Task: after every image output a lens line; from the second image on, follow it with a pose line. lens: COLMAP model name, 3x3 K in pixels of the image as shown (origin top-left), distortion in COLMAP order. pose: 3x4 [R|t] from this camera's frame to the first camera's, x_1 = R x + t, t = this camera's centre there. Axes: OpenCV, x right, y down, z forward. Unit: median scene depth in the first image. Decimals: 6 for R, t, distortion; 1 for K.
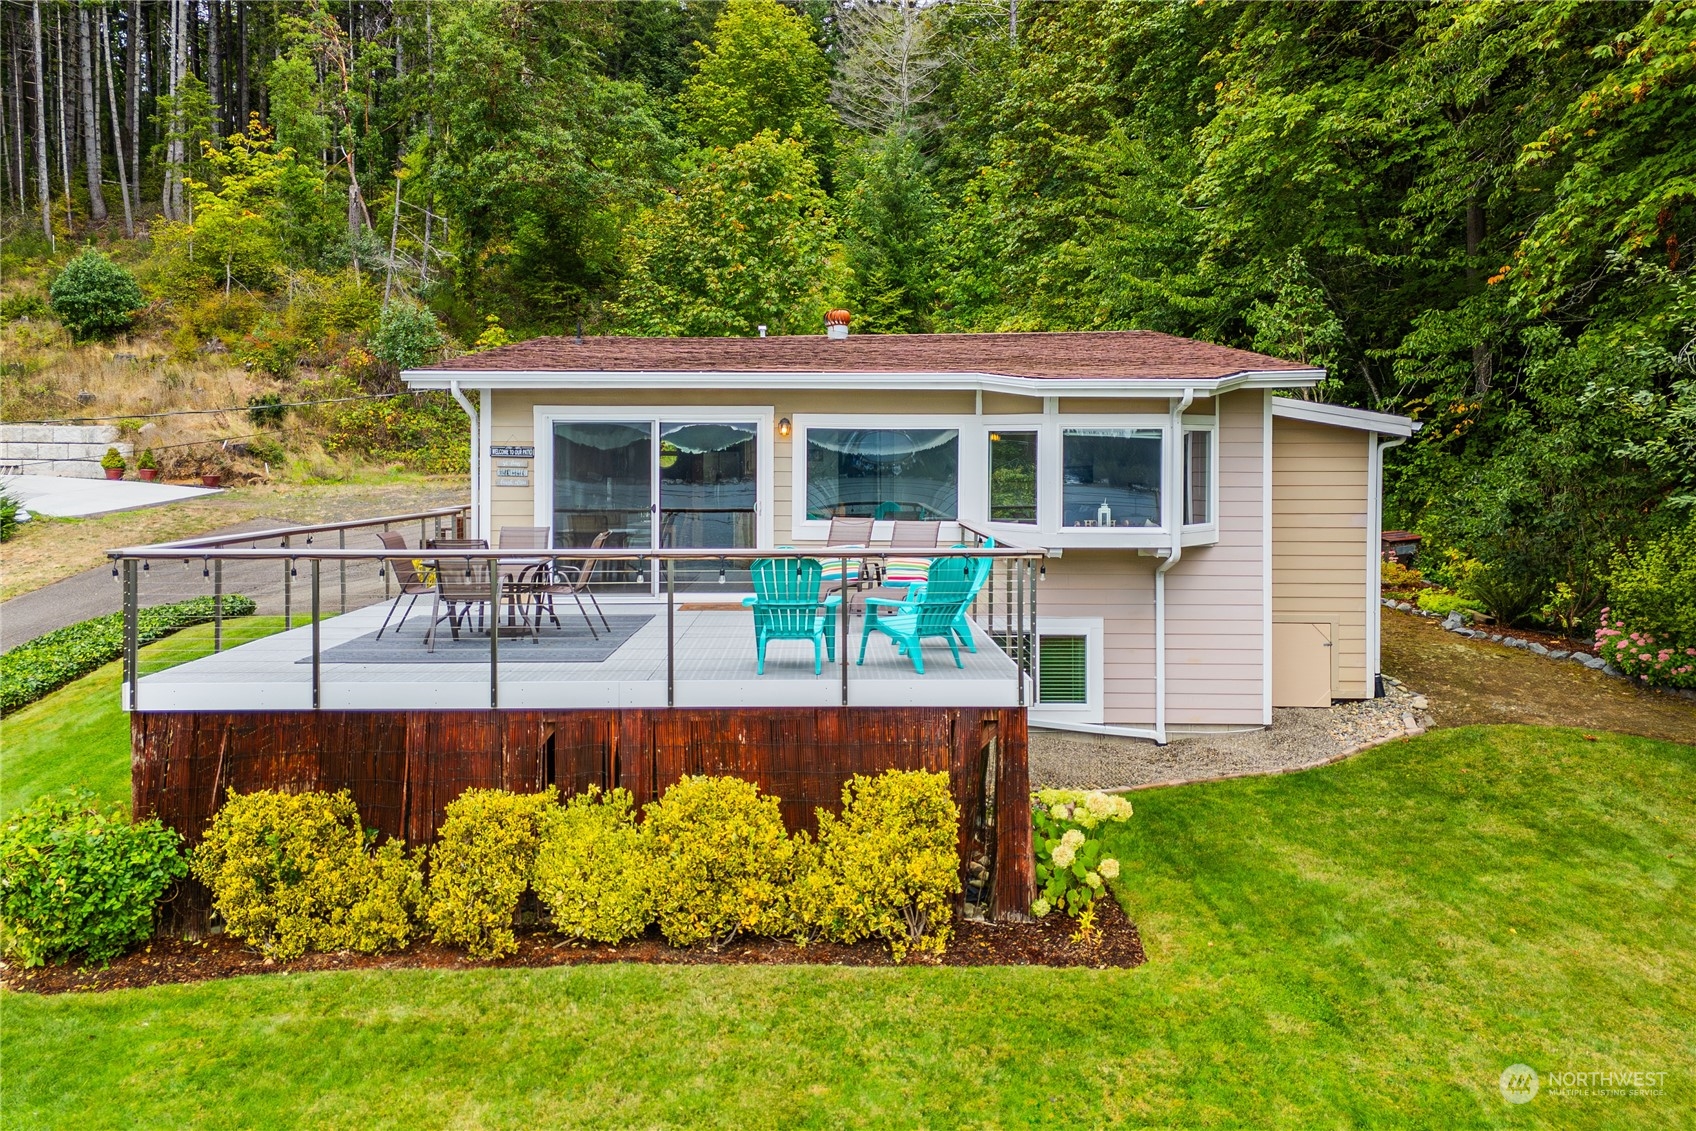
lens RADIAL K [[1187.5, 0, 848.0], [0, 1187.5, 565.5], [0, 0, 1]] dist [0.068232, -0.055709]
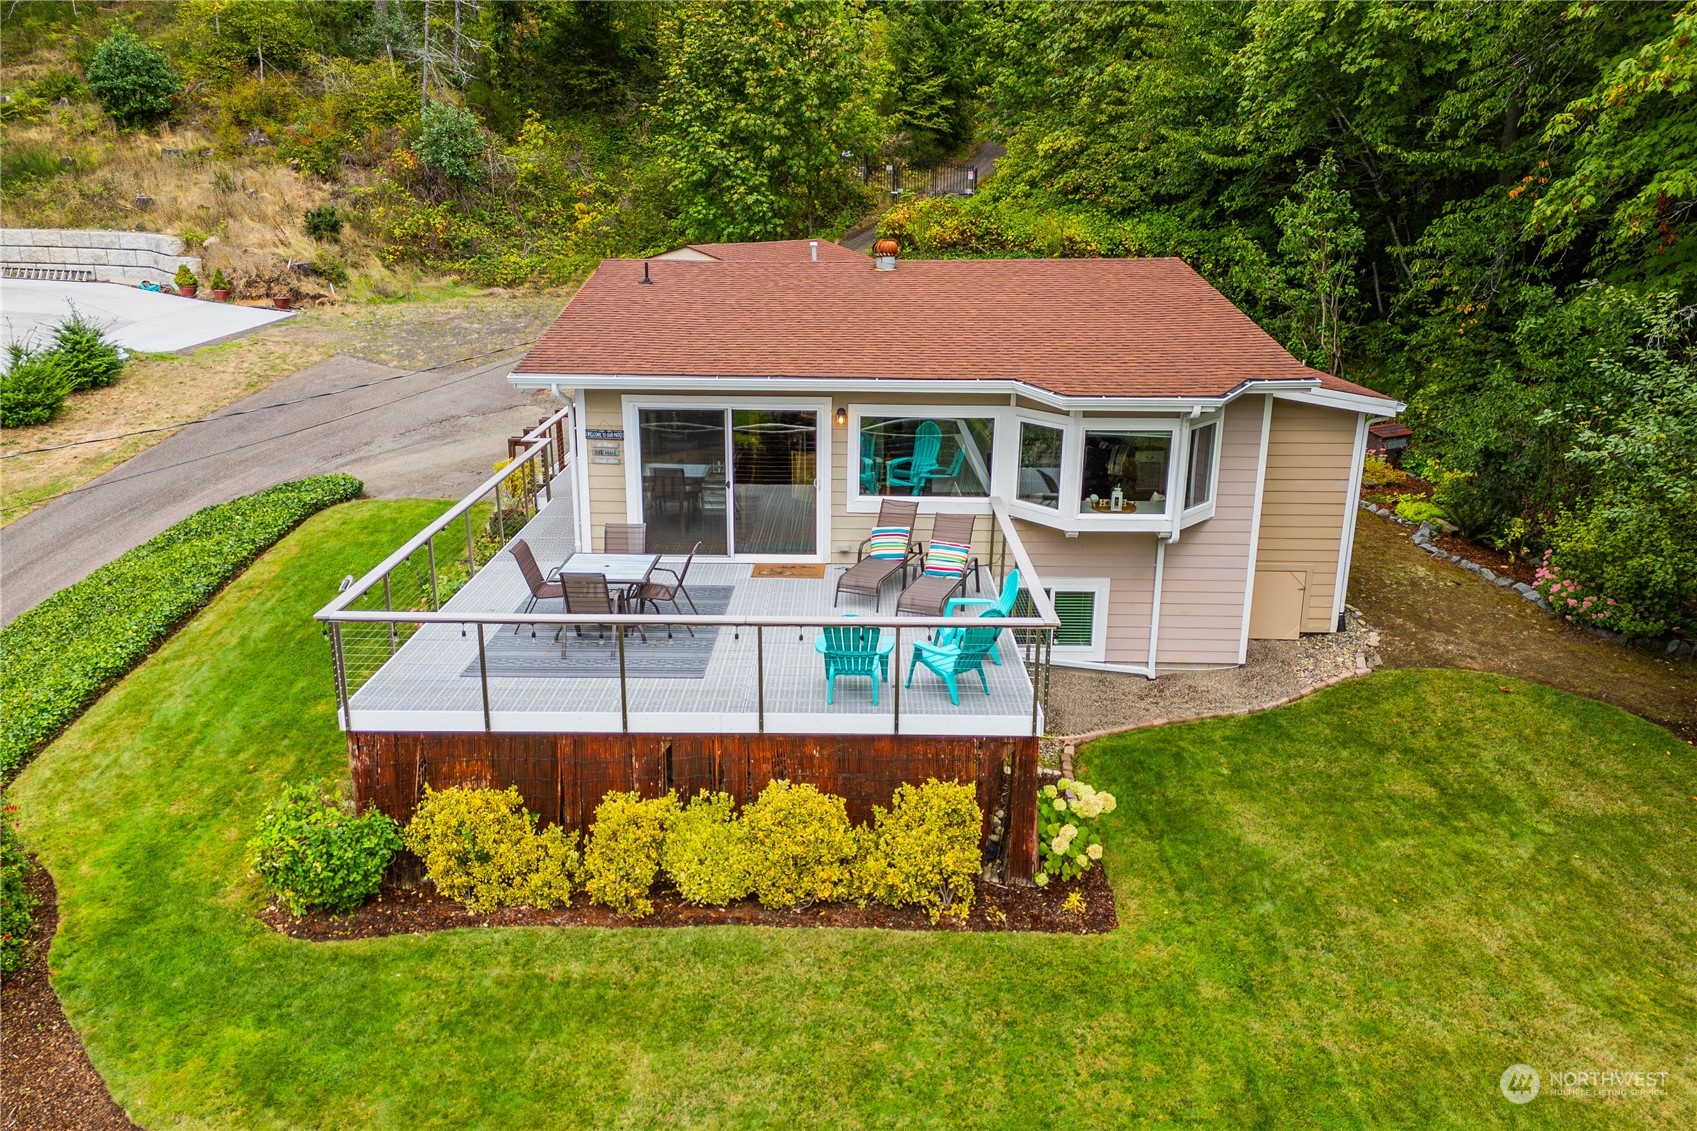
lens RADIAL K [[1170.7, 0, 861.7], [0, 1170.7, 565.9], [0, 0, 1]] dist [0.071888, -0.062293]
pose [[0.999869, 0.014269, -0.007641, -0.032089], [-0.011749, 0.964520, 0.263747, -0.376465], [0.011134, -0.263623, 0.964562, -0.166714]]
